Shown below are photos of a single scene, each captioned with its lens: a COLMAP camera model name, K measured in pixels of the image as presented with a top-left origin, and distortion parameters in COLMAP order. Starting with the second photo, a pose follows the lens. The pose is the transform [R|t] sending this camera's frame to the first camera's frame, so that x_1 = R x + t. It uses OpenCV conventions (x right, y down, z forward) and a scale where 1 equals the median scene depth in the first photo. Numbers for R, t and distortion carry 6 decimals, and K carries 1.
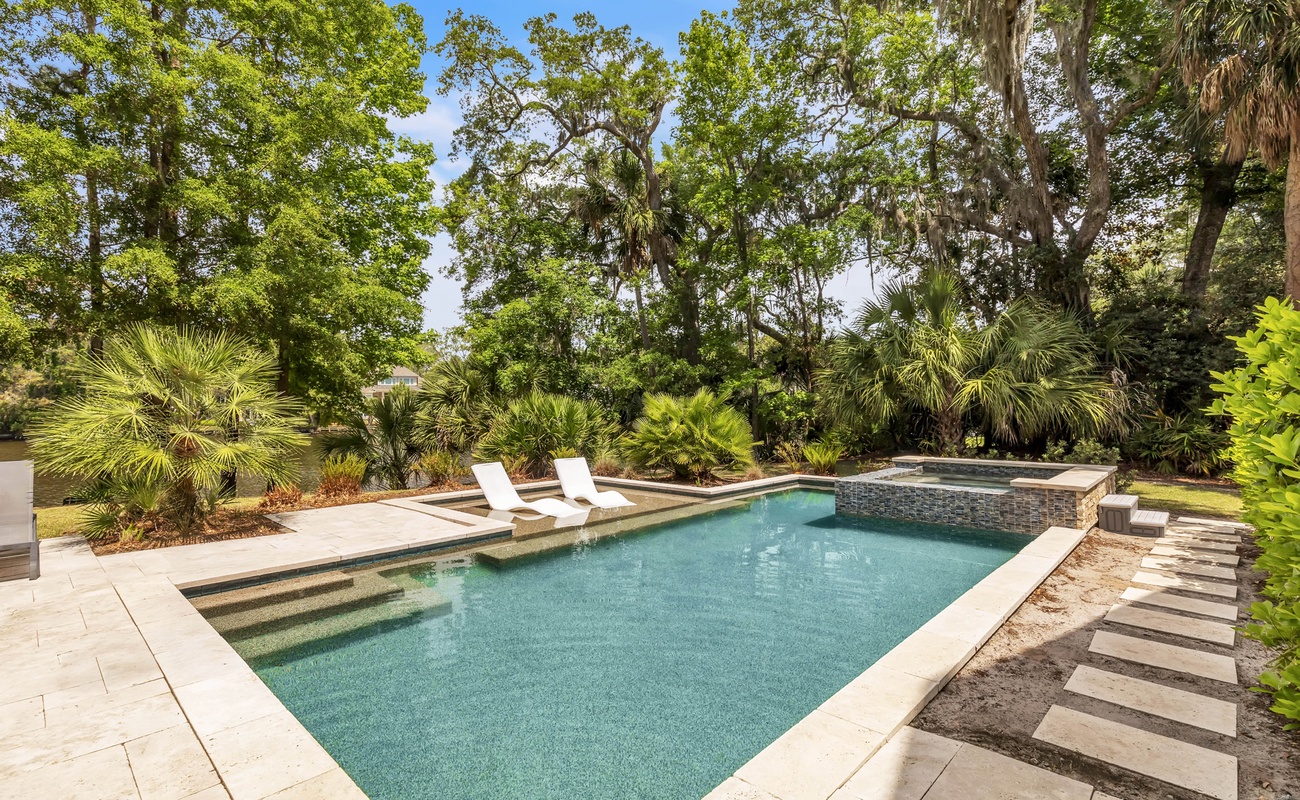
lens RADIAL K [[592.0, 0, 655.6], [0, 592.0, 403.1], [0, 0, 1]] dist [0.003495, 0.000056]
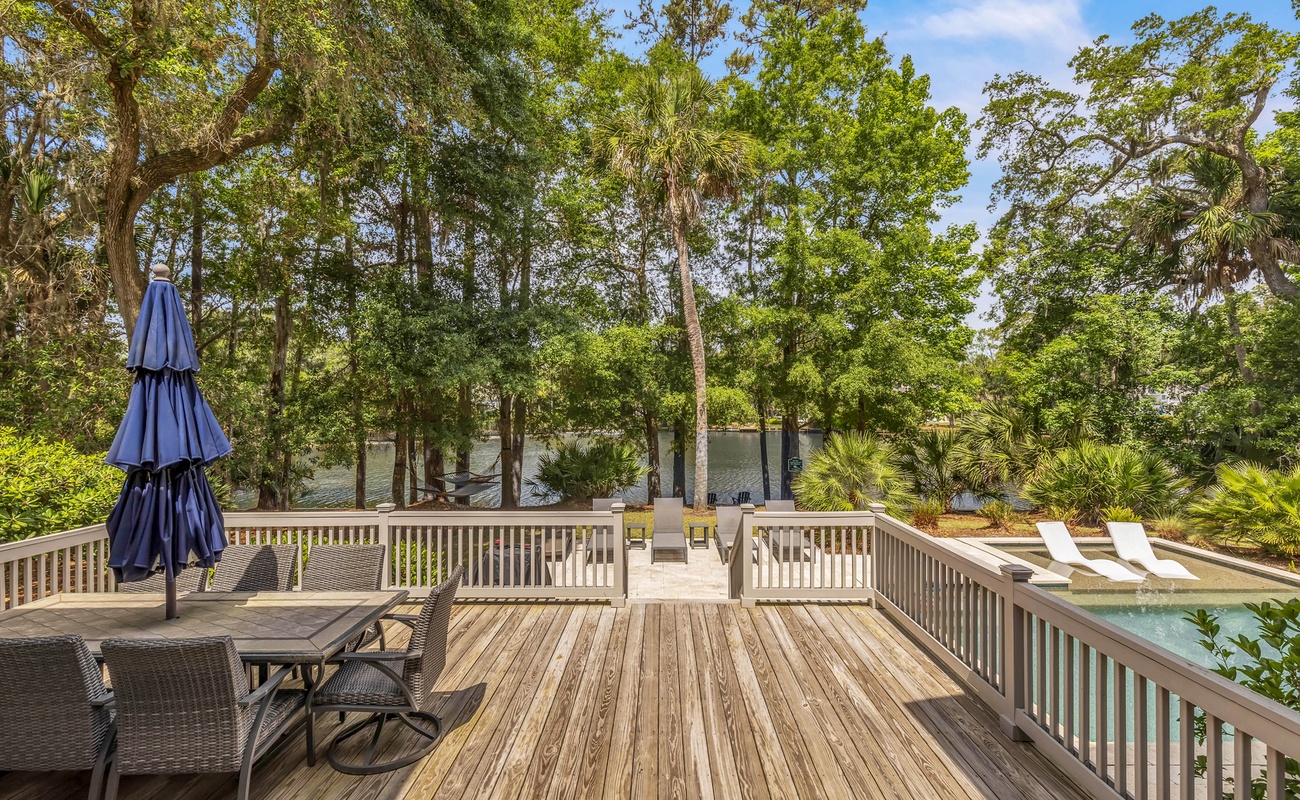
lens RADIAL K [[592.0, 0, 655.6], [0, 592.0, 403.1], [0, 0, 1]] dist [0.003495, 0.000056]
pose [[0.677915, -0.006765, -0.735109, 0.042812], [0.010734, 0.999942, 0.000697, -0.073902], [0.735062, -0.008363, 0.677949, -0.219317]]
